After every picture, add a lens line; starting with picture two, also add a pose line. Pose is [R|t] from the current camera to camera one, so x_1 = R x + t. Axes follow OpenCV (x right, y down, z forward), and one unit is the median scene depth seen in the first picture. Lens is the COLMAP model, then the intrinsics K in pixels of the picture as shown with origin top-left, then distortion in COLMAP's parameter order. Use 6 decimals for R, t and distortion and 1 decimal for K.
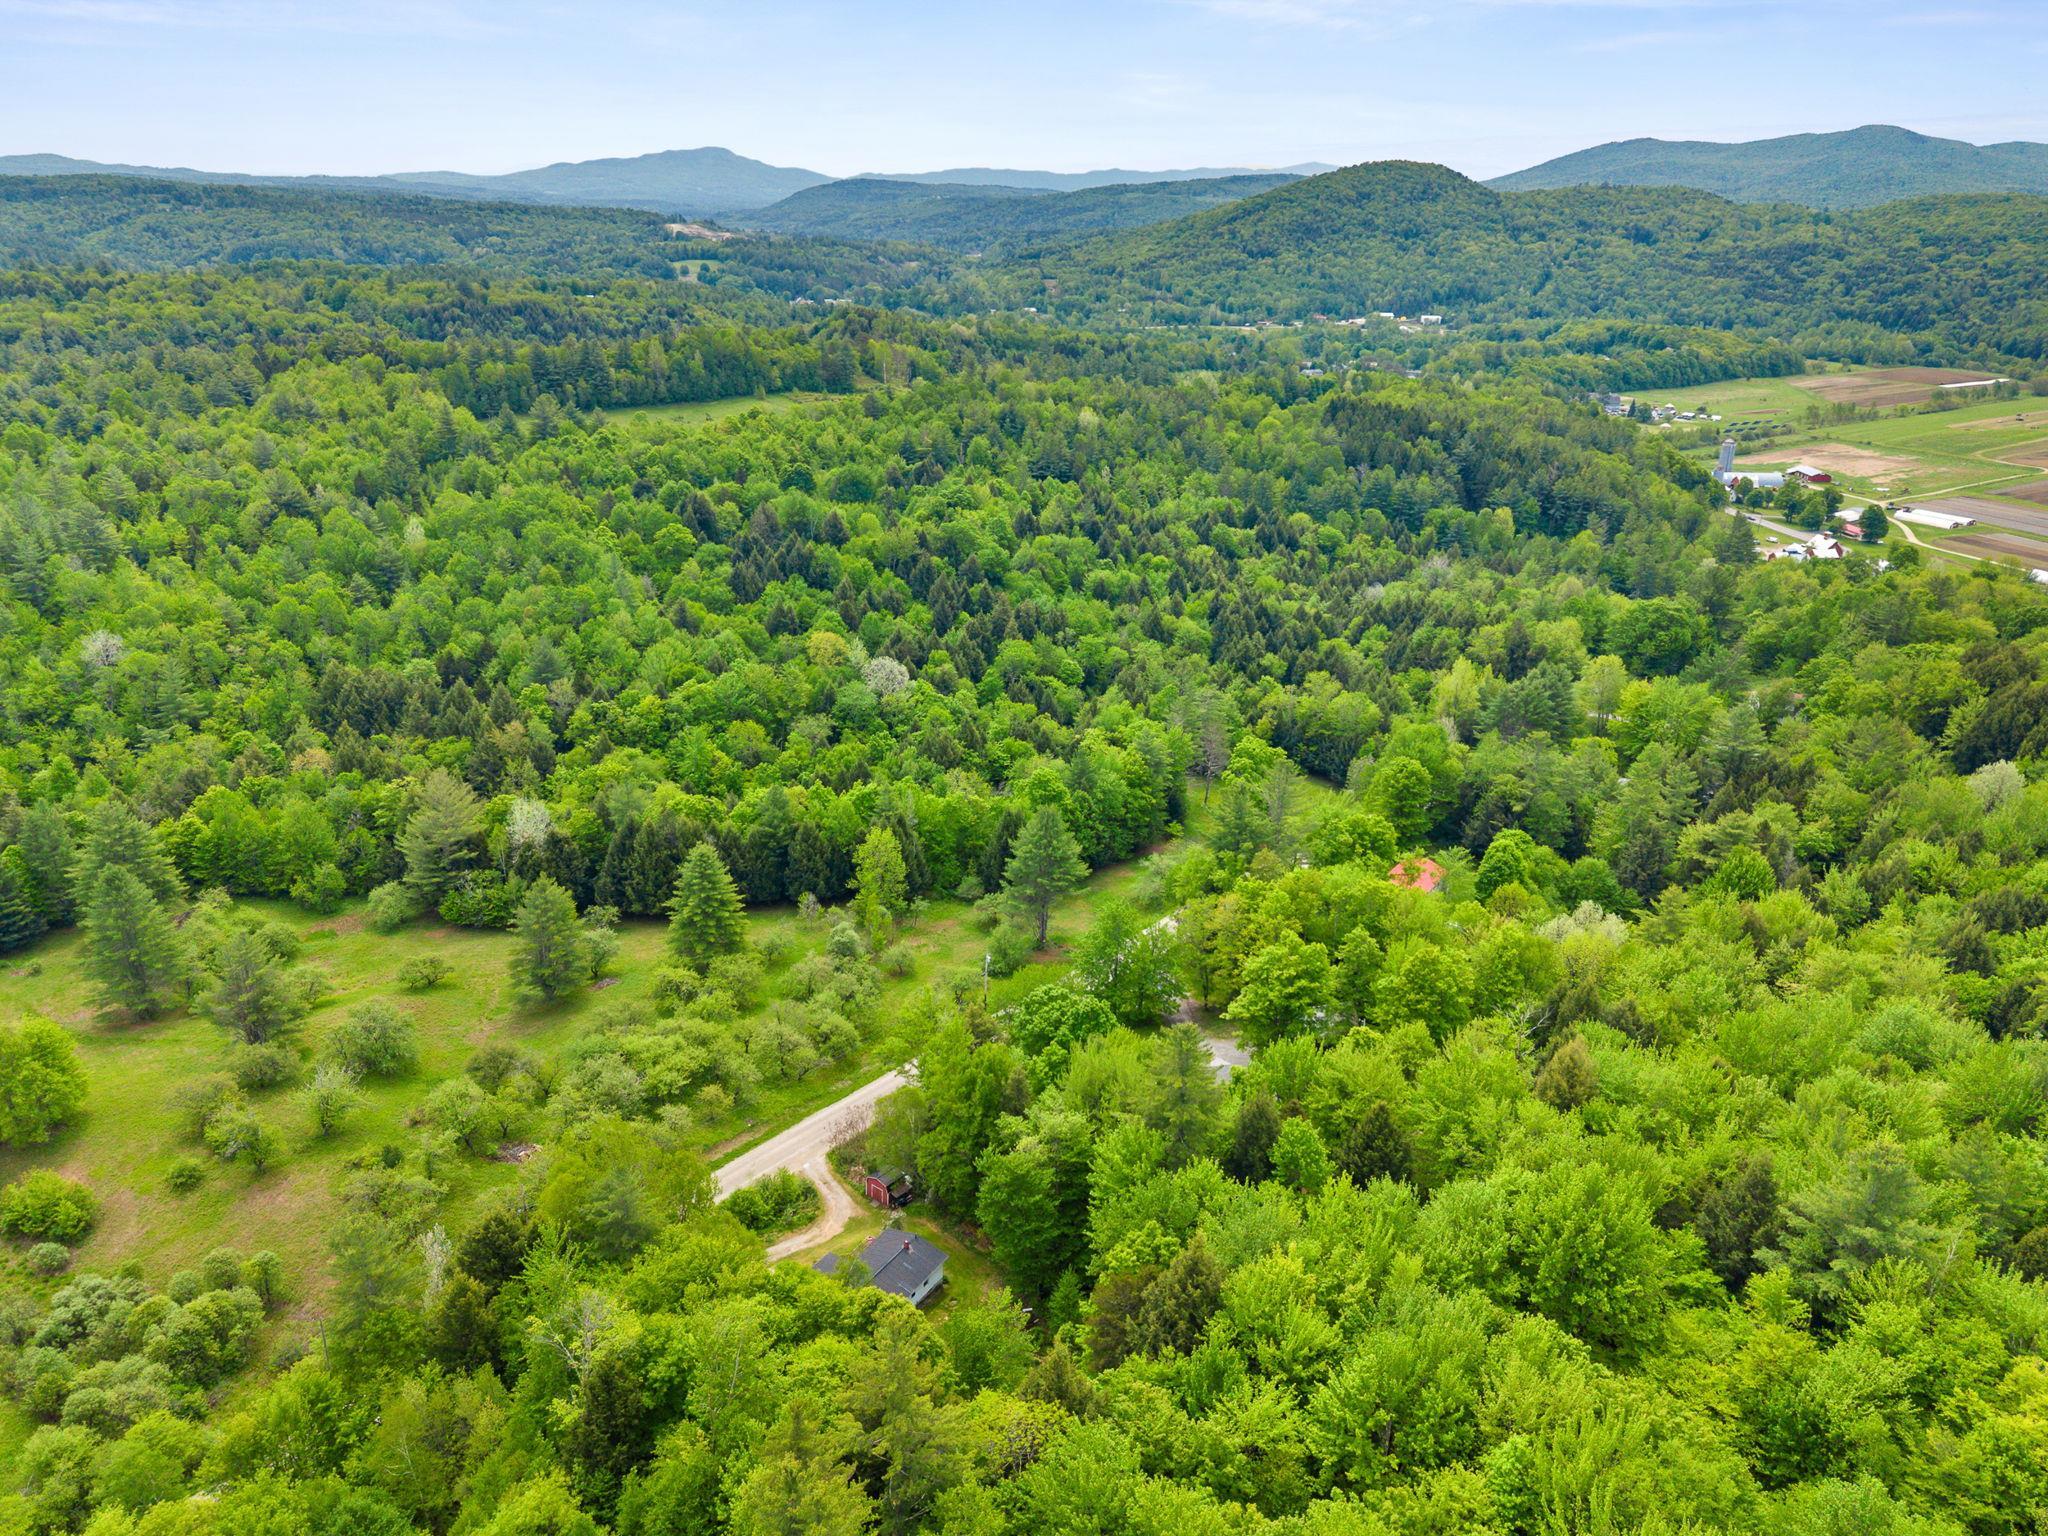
lens RADIAL K [[1414.7, 0, 982.6], [0, 1414.7, 768.3], [0, 0, 1]] dist [0.056784, -0.049825]
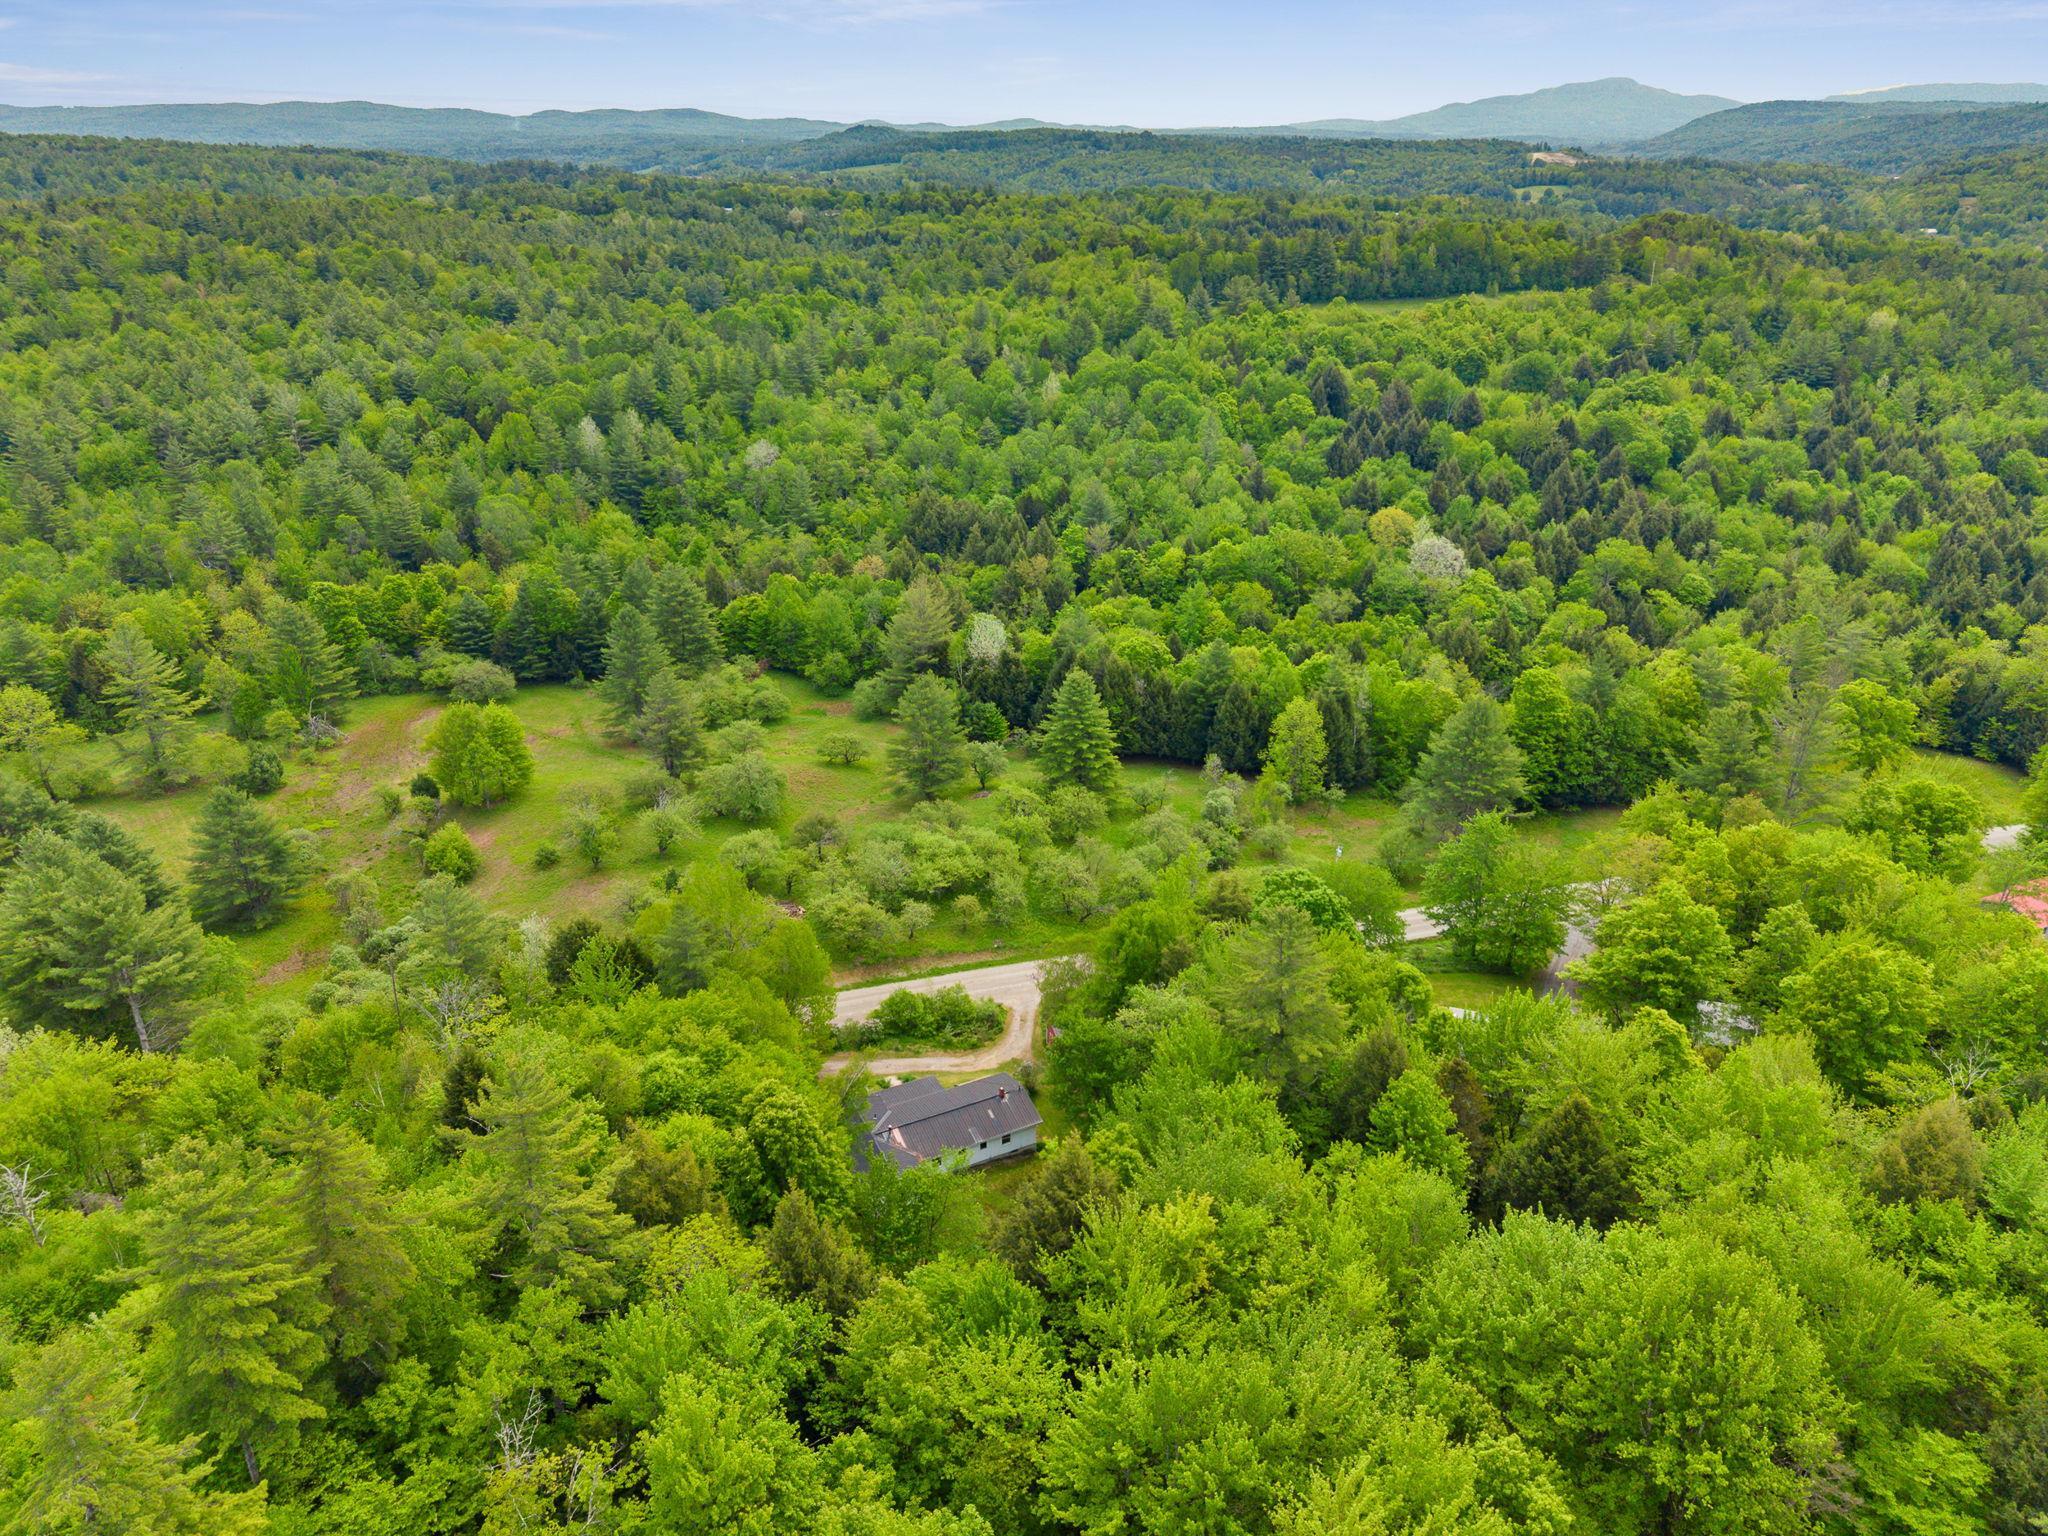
lens RADIAL K [[1360.5, 0, 1023.3], [0, 1360.5, 757.7], [0, 0, 1]] dist [0.041906, -0.045988]
pose [[0.850696, 0.185567, -0.491815, 0.126049], [-0.166500, 0.982564, 0.082736, 0.023658], [0.498592, 0.011504, 0.866760, 0.108945]]
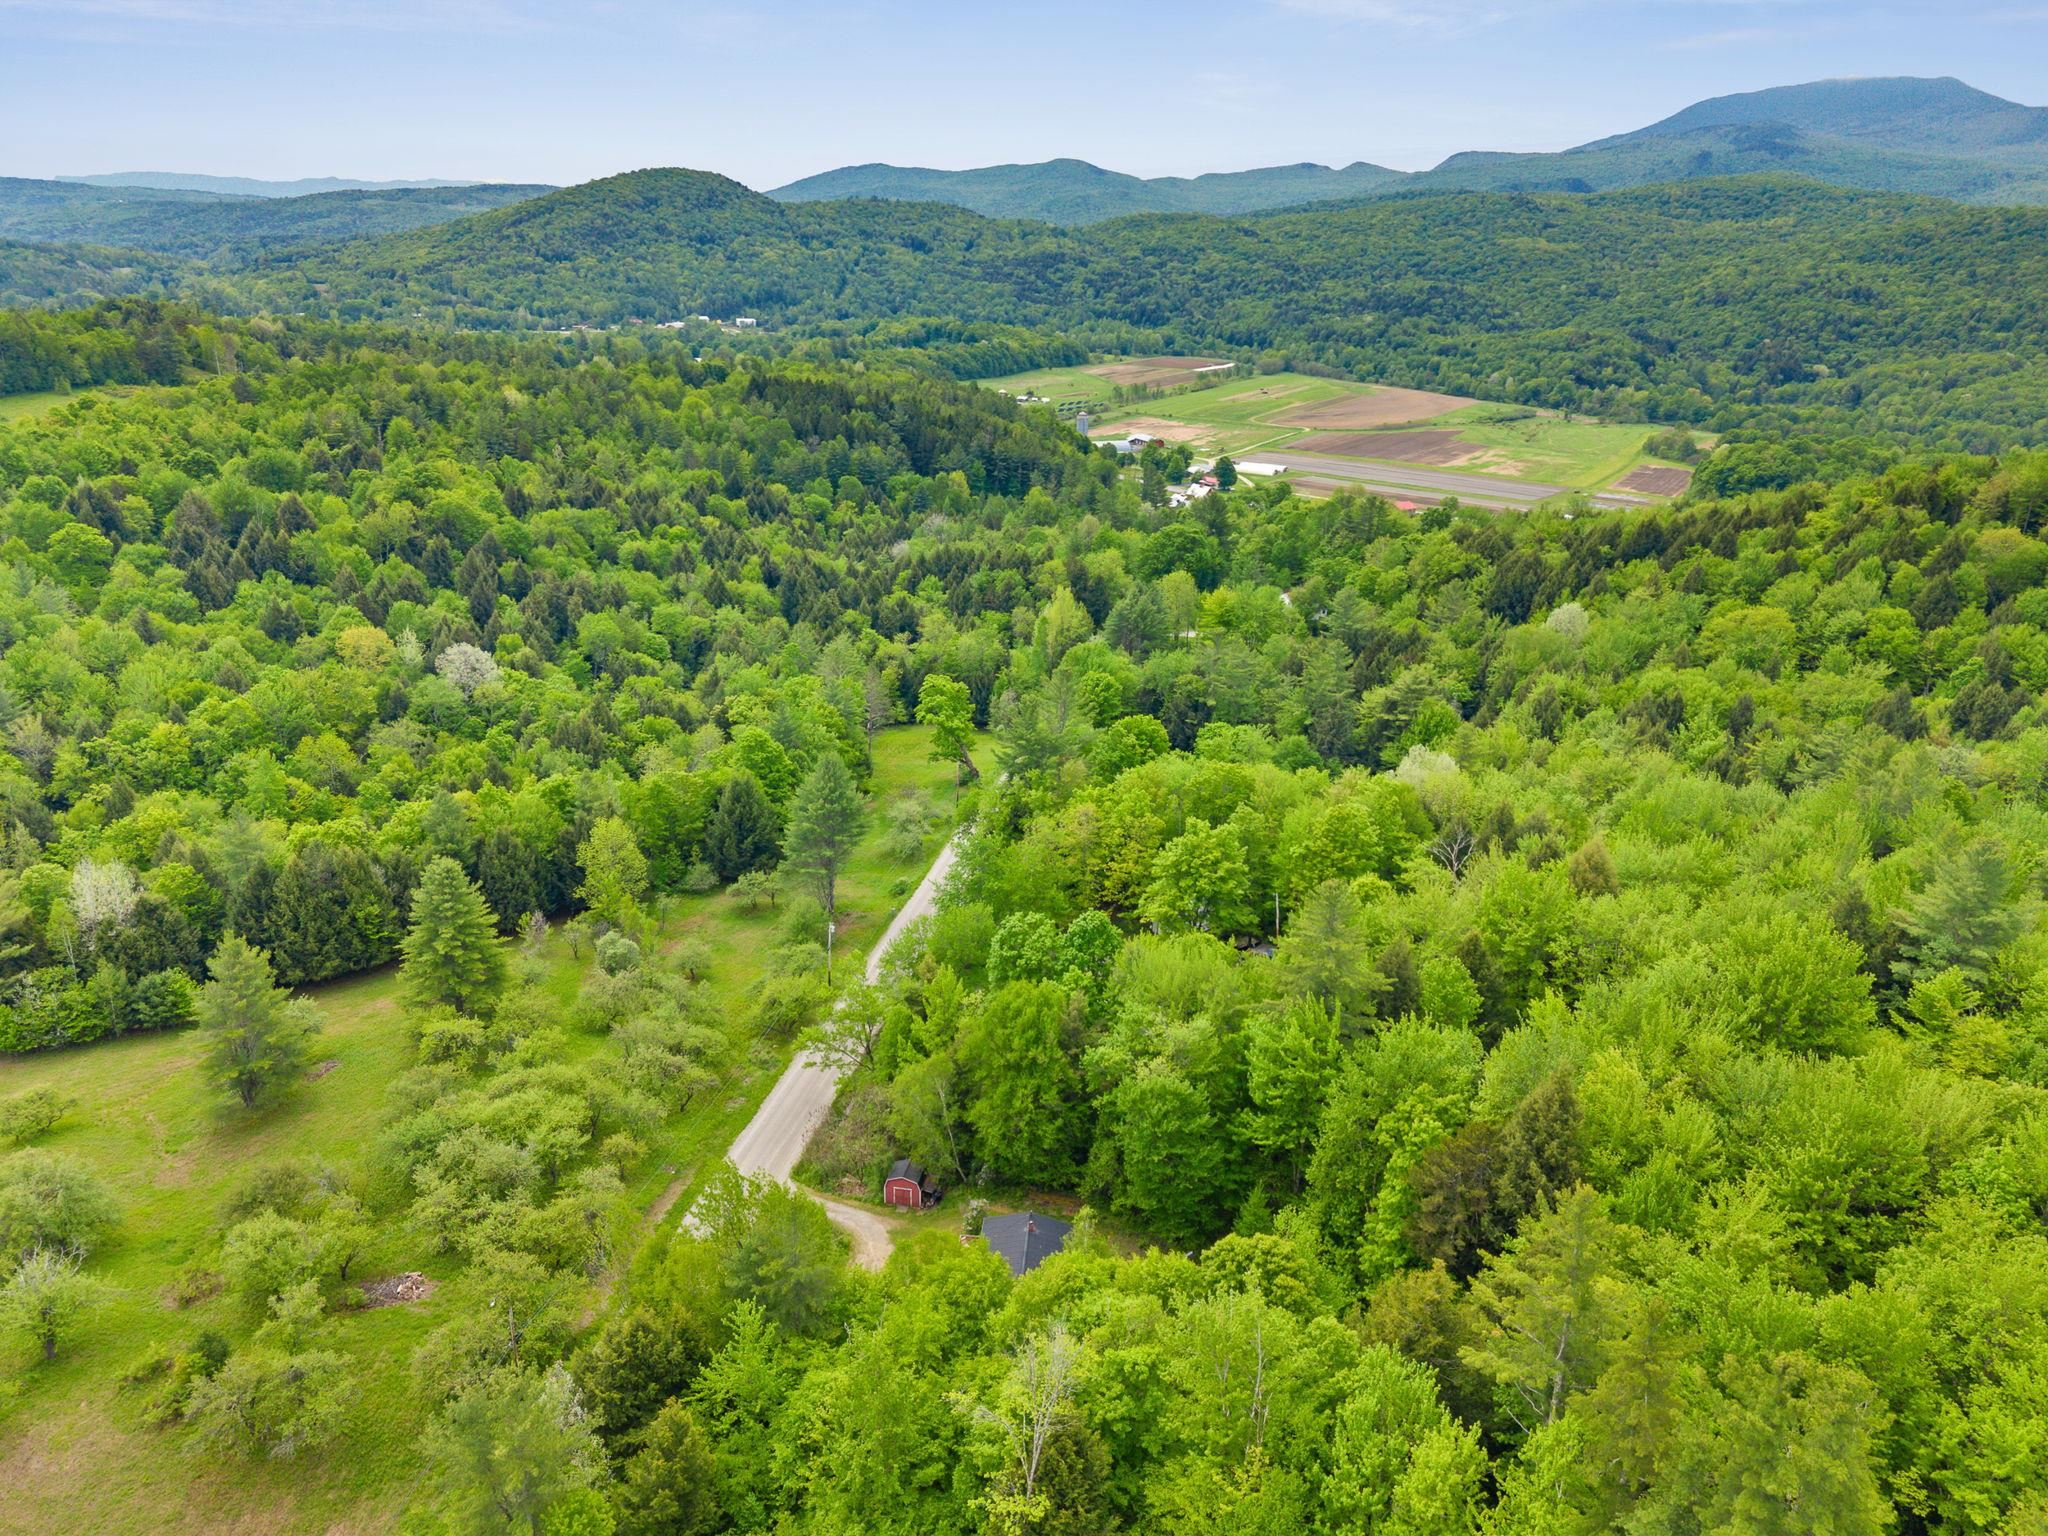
lens RADIAL K [[1459.2, 0, 965.0], [0, 1459.2, 776.6], [0, 0, 1]] dist [0.035629, -0.056911]
pose [[0.887042, -0.147617, 0.437454, -0.157338], [0.156126, 0.987596, 0.016678, 0.023072], [-0.434490, 0.053504, 0.899086, 0.095229]]
